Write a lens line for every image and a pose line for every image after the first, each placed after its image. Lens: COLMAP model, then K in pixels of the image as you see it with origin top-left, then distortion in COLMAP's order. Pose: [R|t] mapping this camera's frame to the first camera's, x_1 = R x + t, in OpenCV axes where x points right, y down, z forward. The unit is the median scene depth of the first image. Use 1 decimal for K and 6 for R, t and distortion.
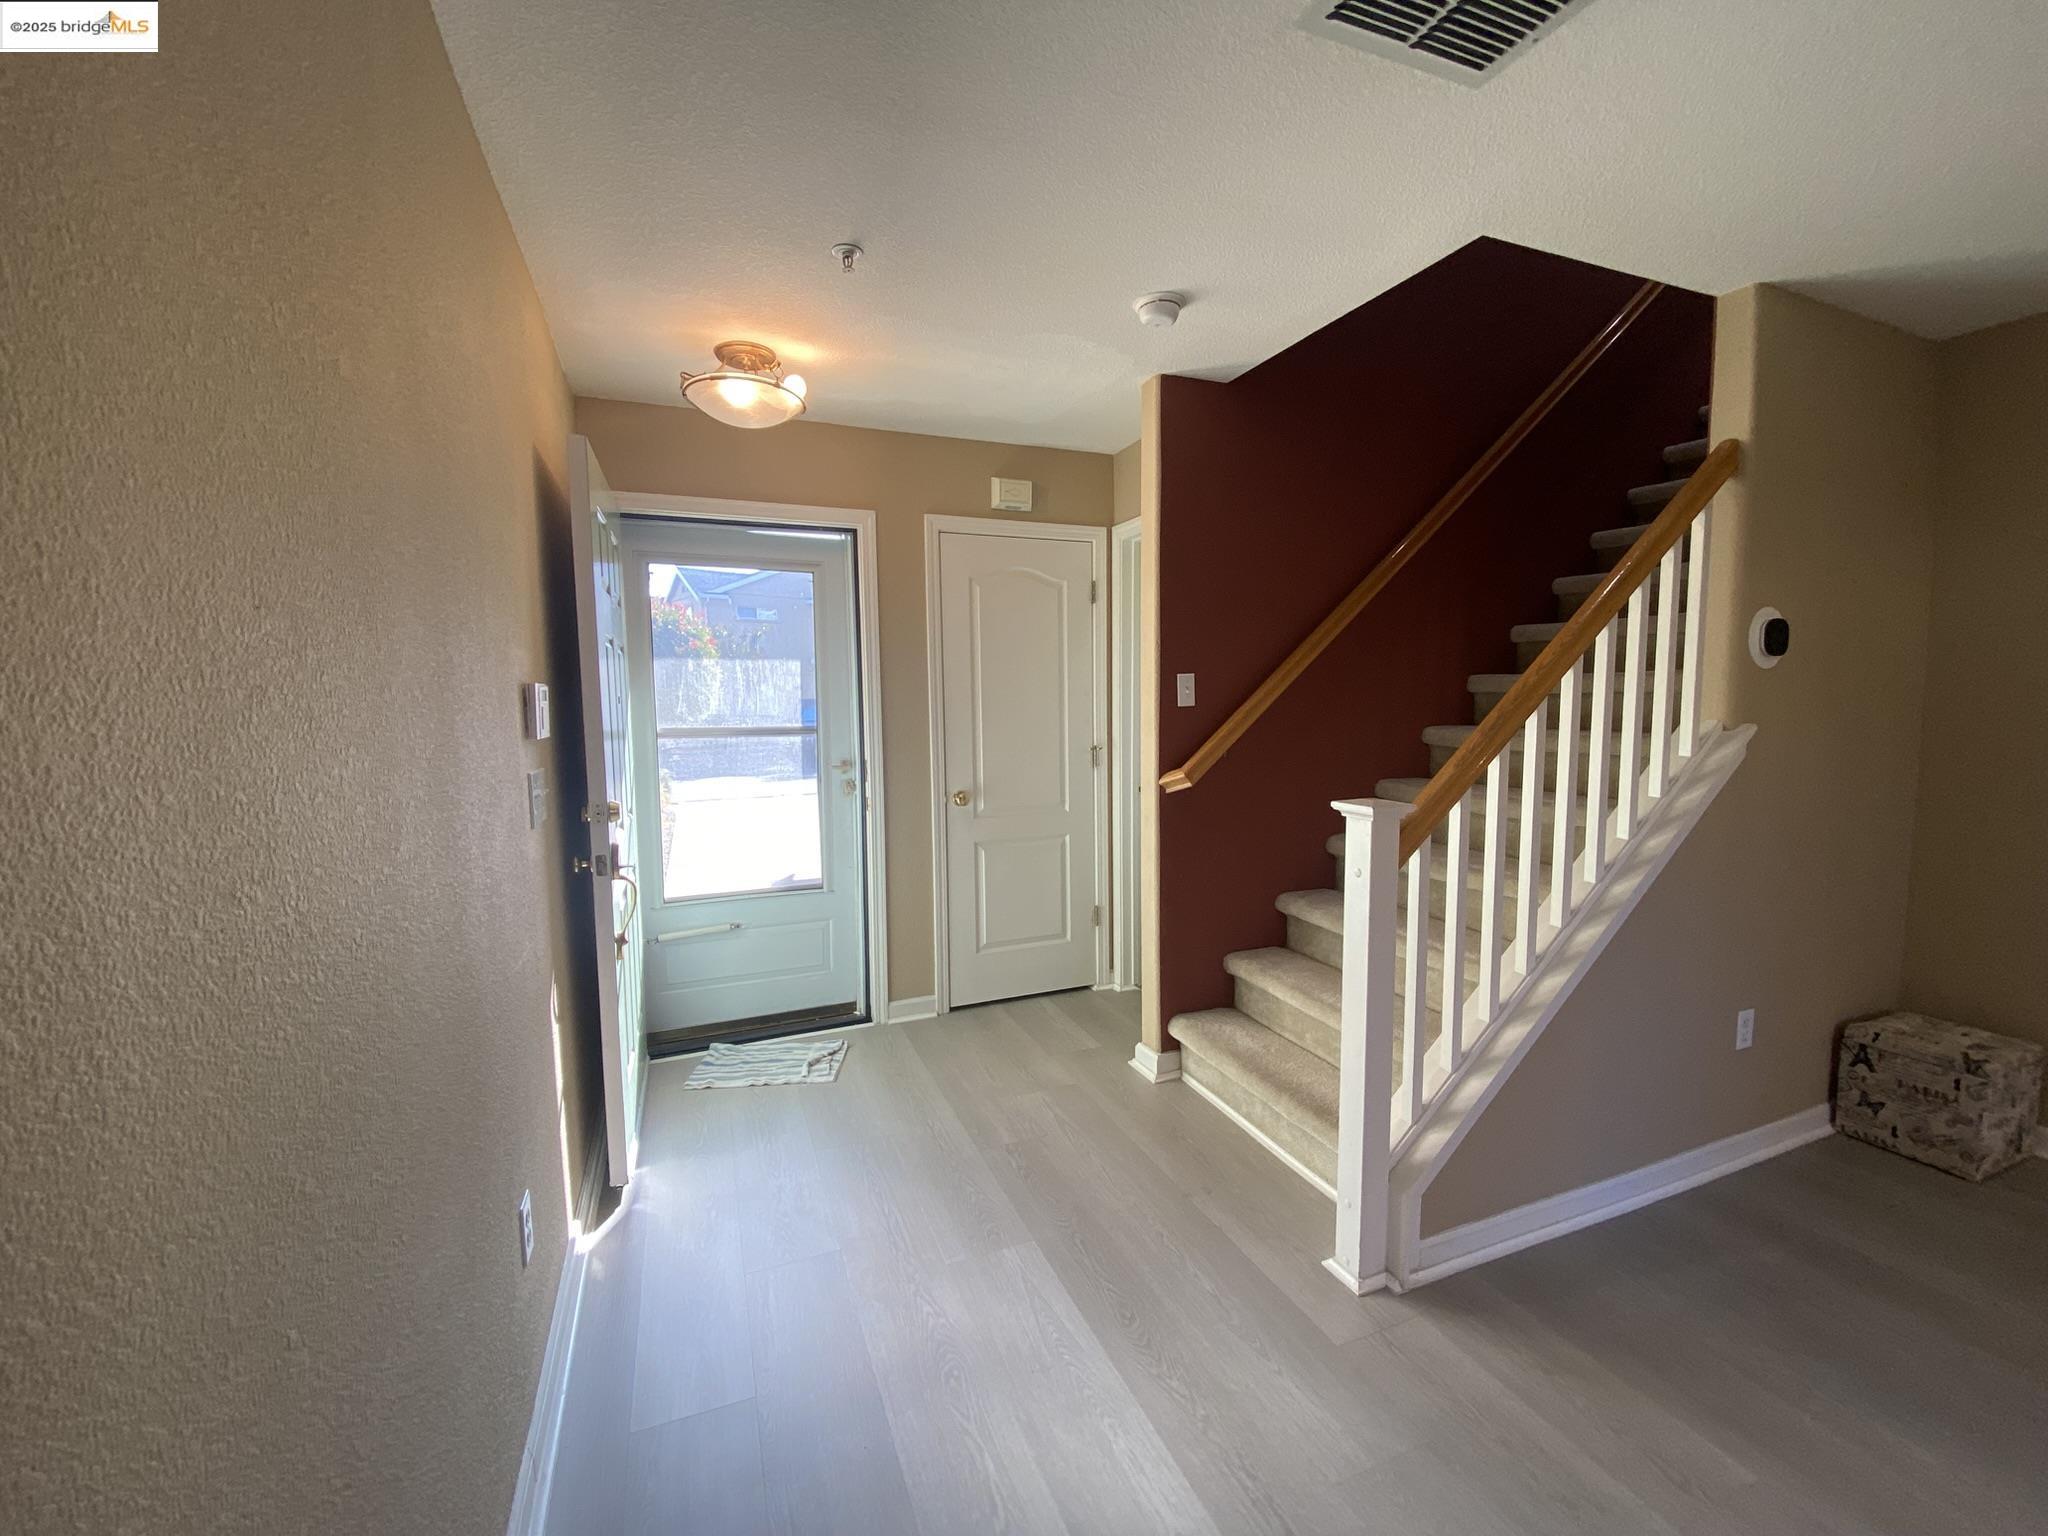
lens RADIAL K [[826.9, 0, 1030.6], [0, 826.9, 766.3], [0, 0, 1]] dist [0.050464, -0.036101]
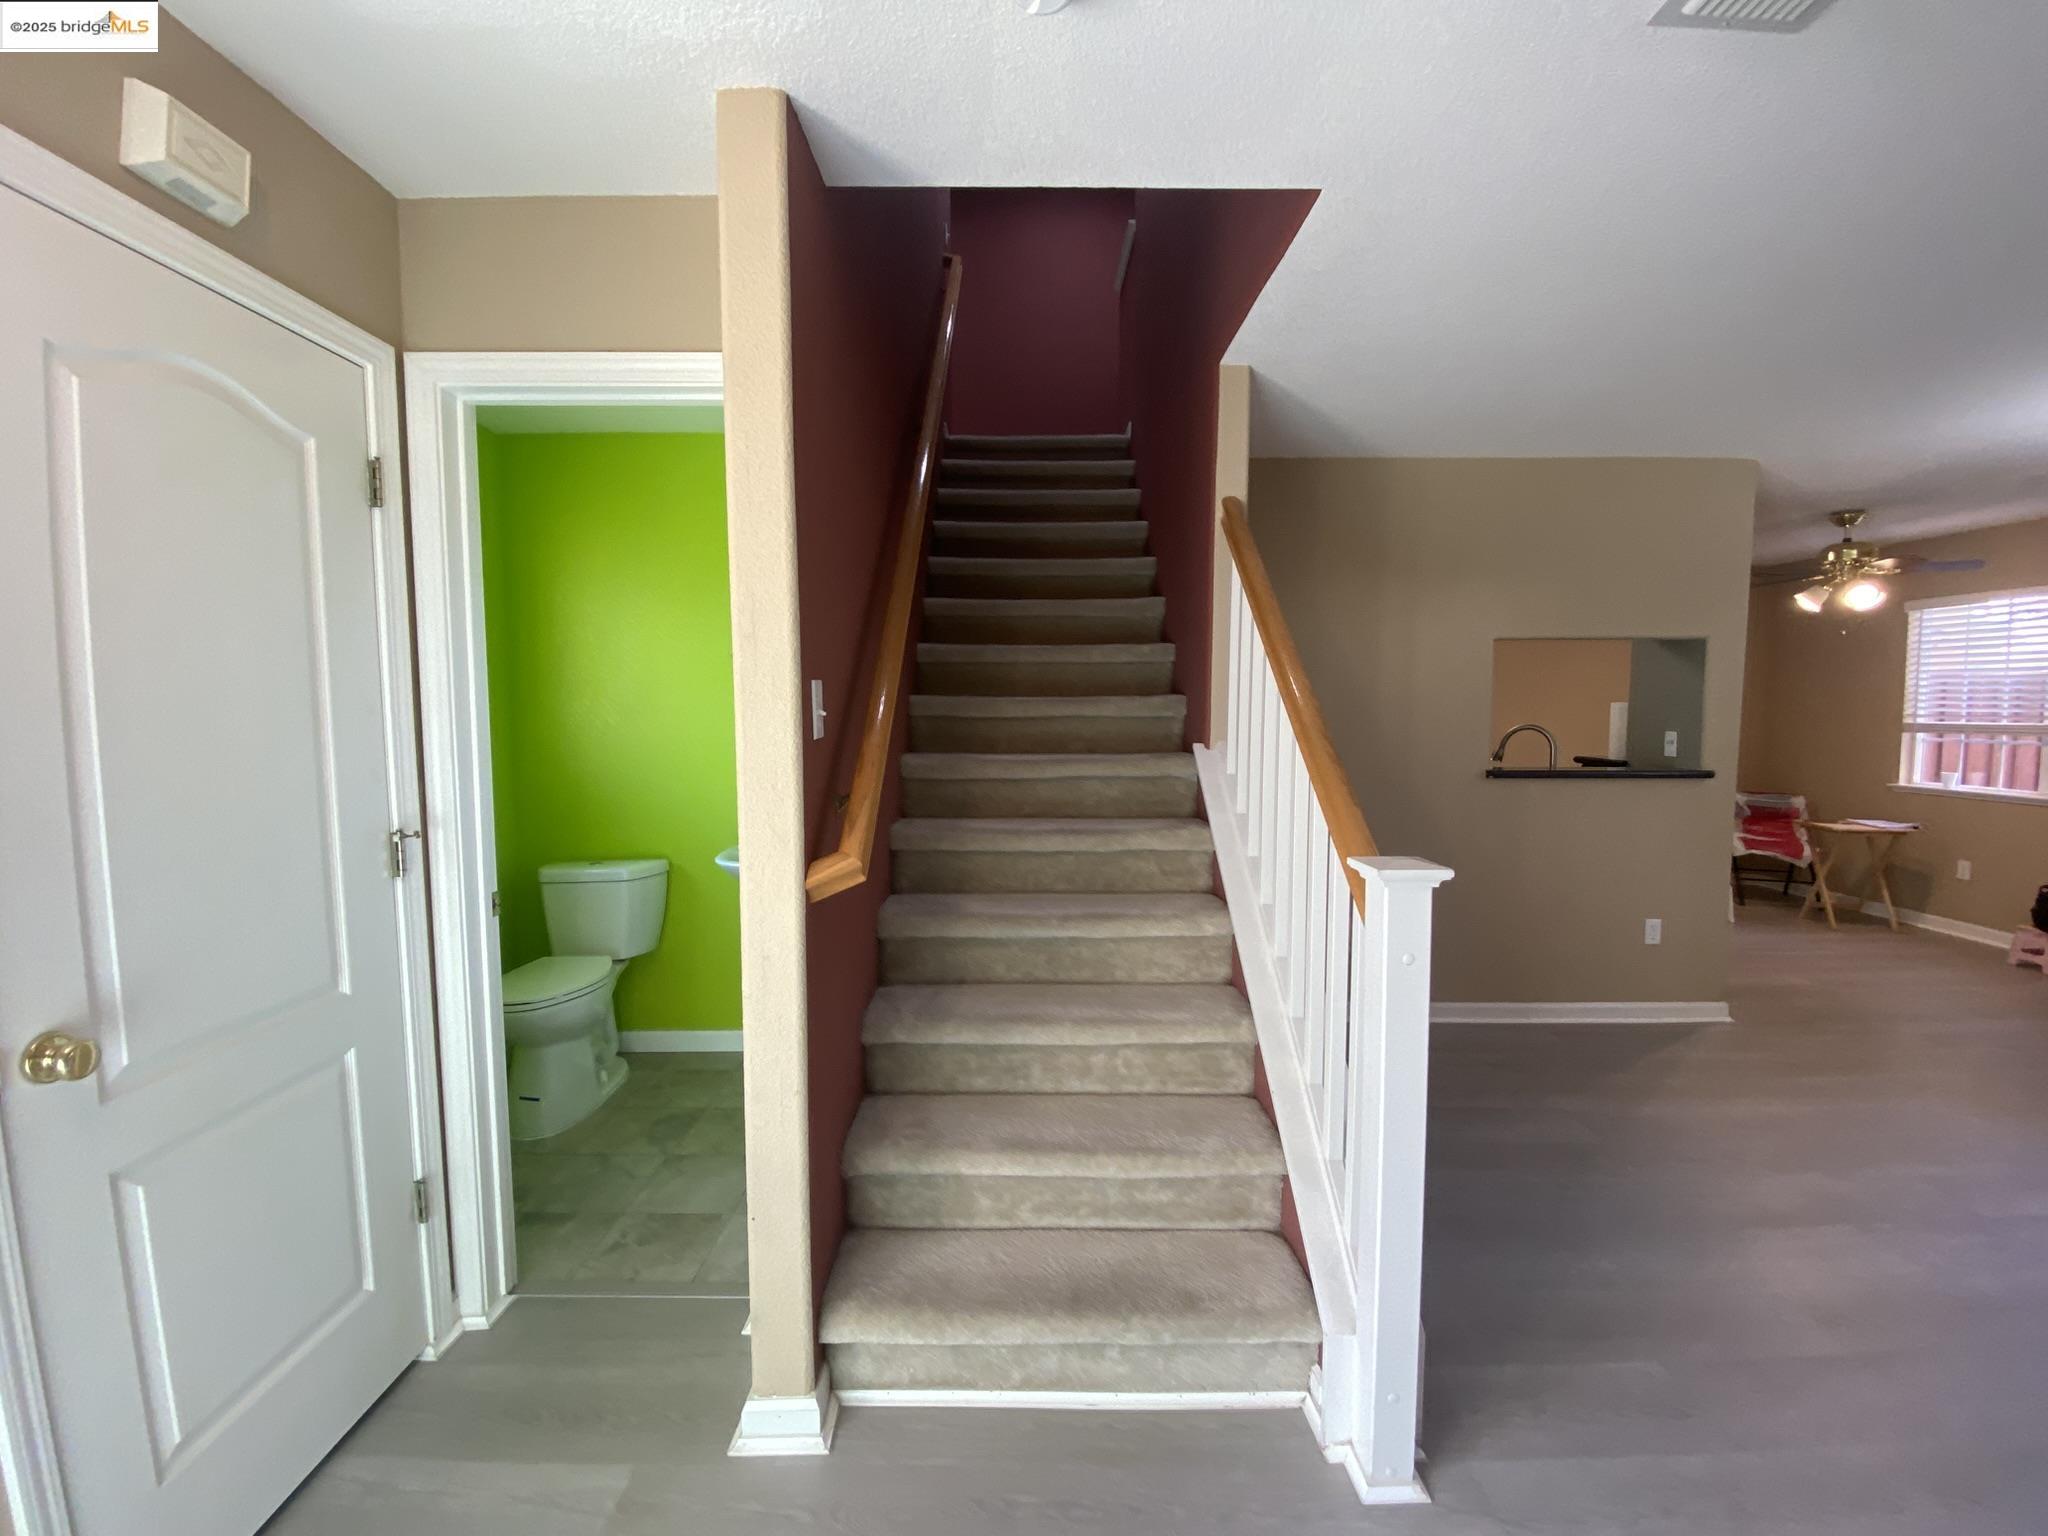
lens RADIAL K [[827.6, 0, 1019.0], [0, 827.6, 765.0], [0, 0, 1]] dist [0.002304, -0.013801]
pose [[0.369719, -0.056729, 0.927410, -0.273433], [0.076731, 0.996589, 0.030371, -0.062478], [-0.925970, 0.059933, 0.372811, 0.686992]]
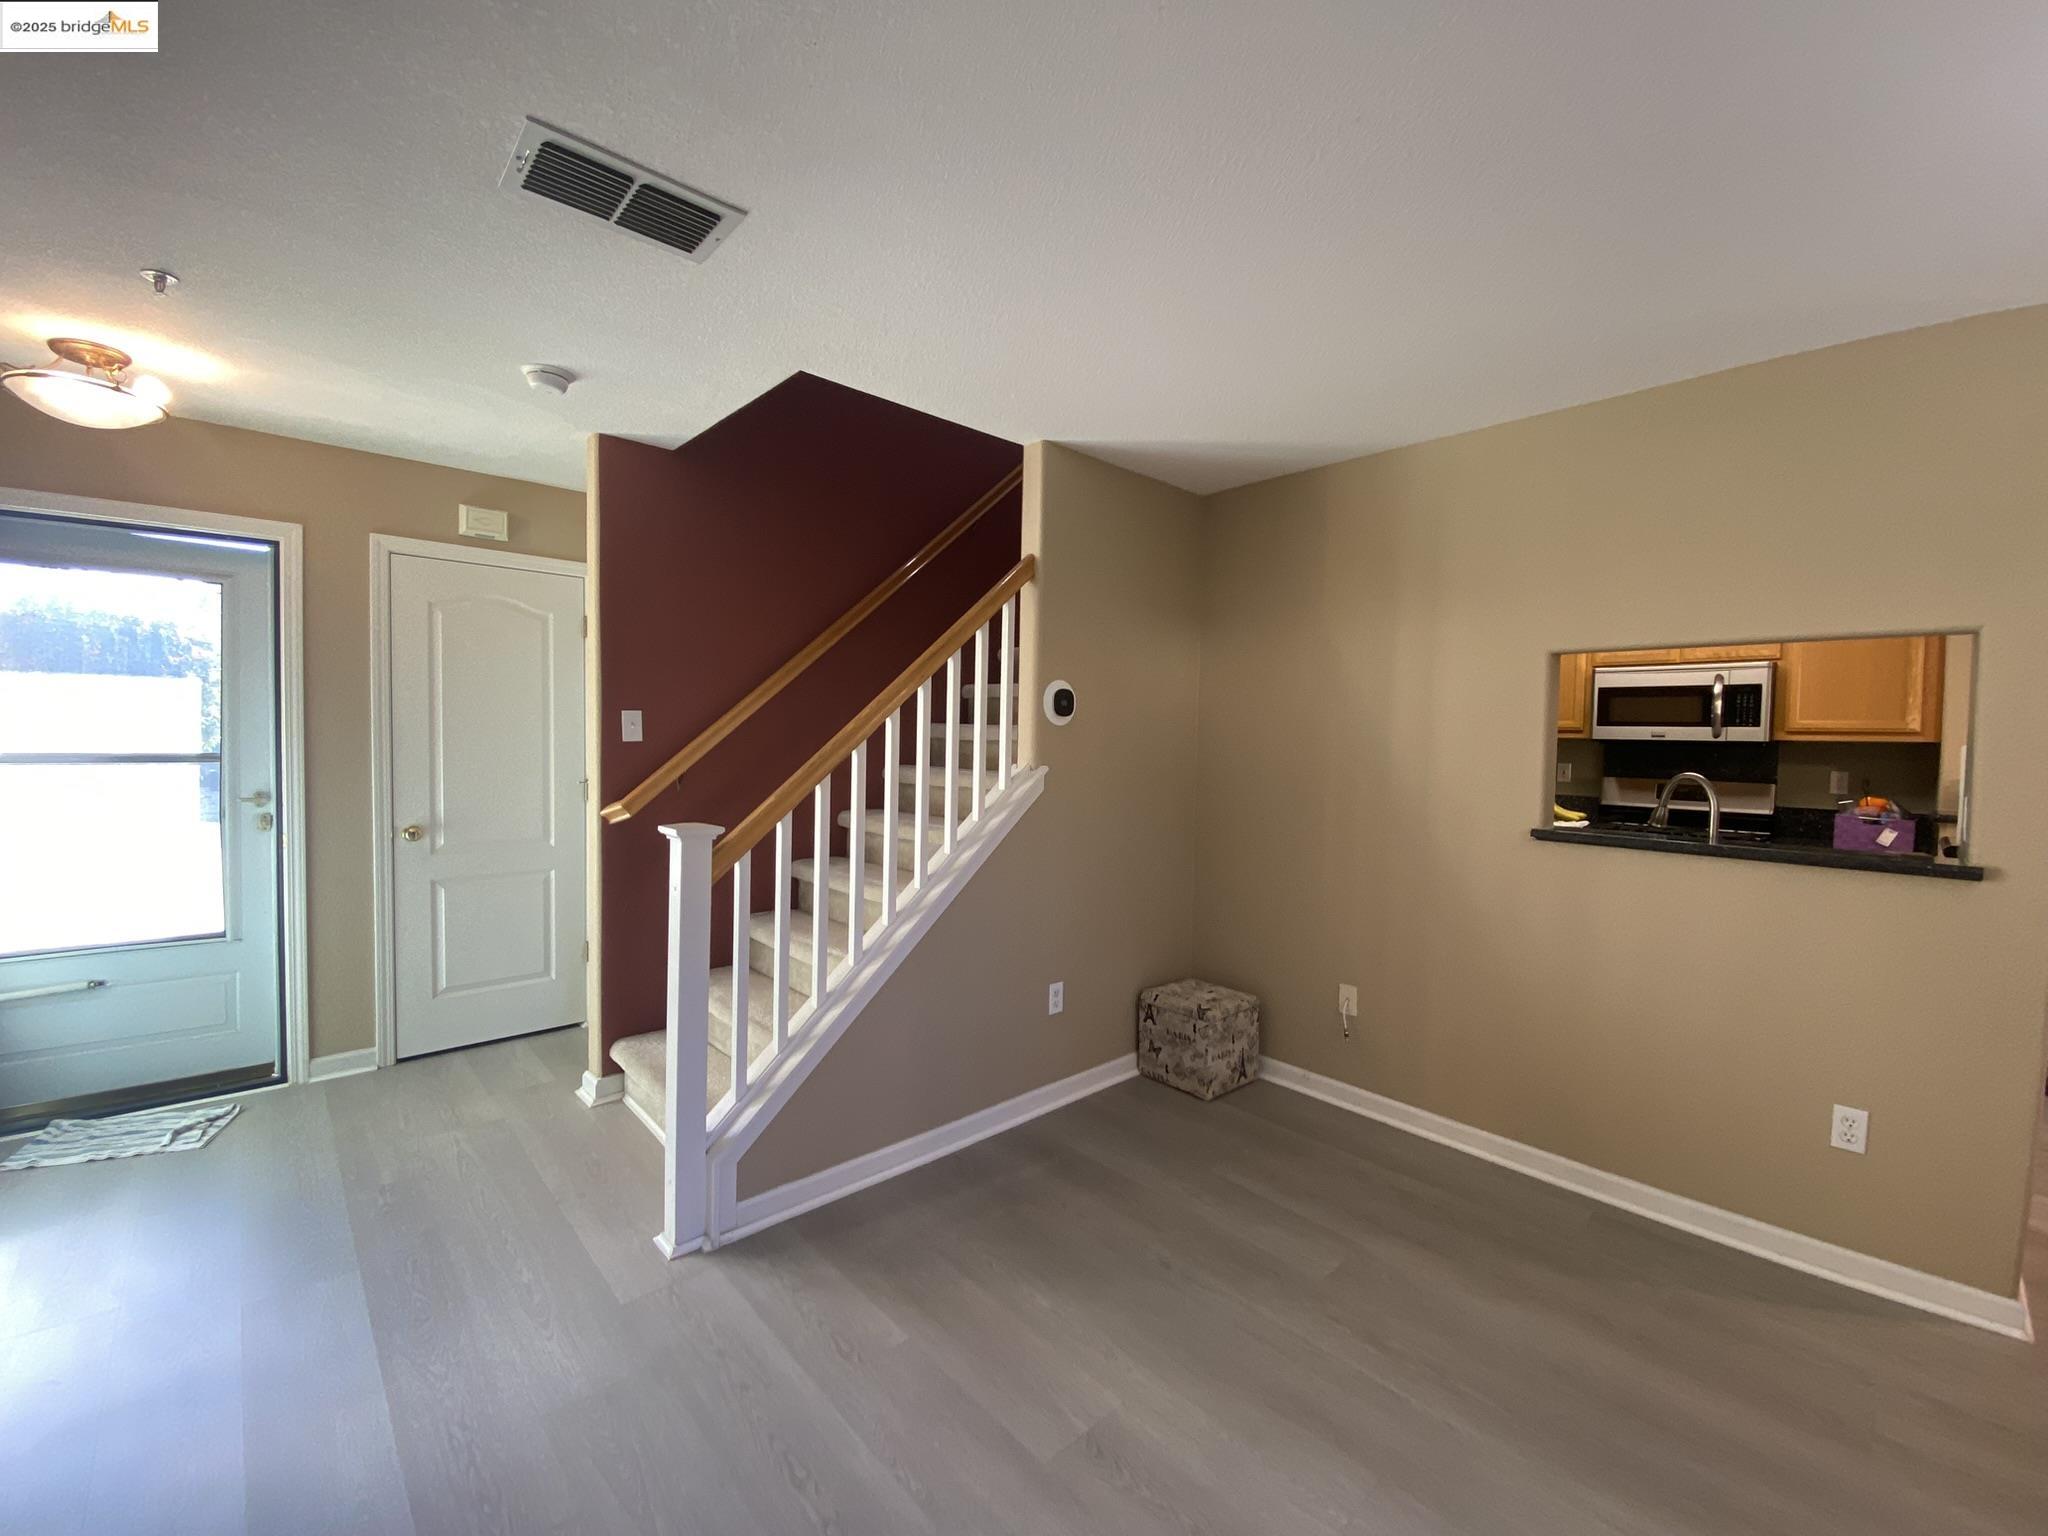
lens RADIAL K [[827.6, 0, 1019.0], [0, 827.6, 765.0], [0, 0, 1]] dist [0.002304, -0.013801]
pose [[0.932192, 0.015445, 0.361635, 0.269760], [0.001988, 0.998856, -0.047787, 0.009027], [-0.361959, 0.045266, 0.931094, -0.157503]]
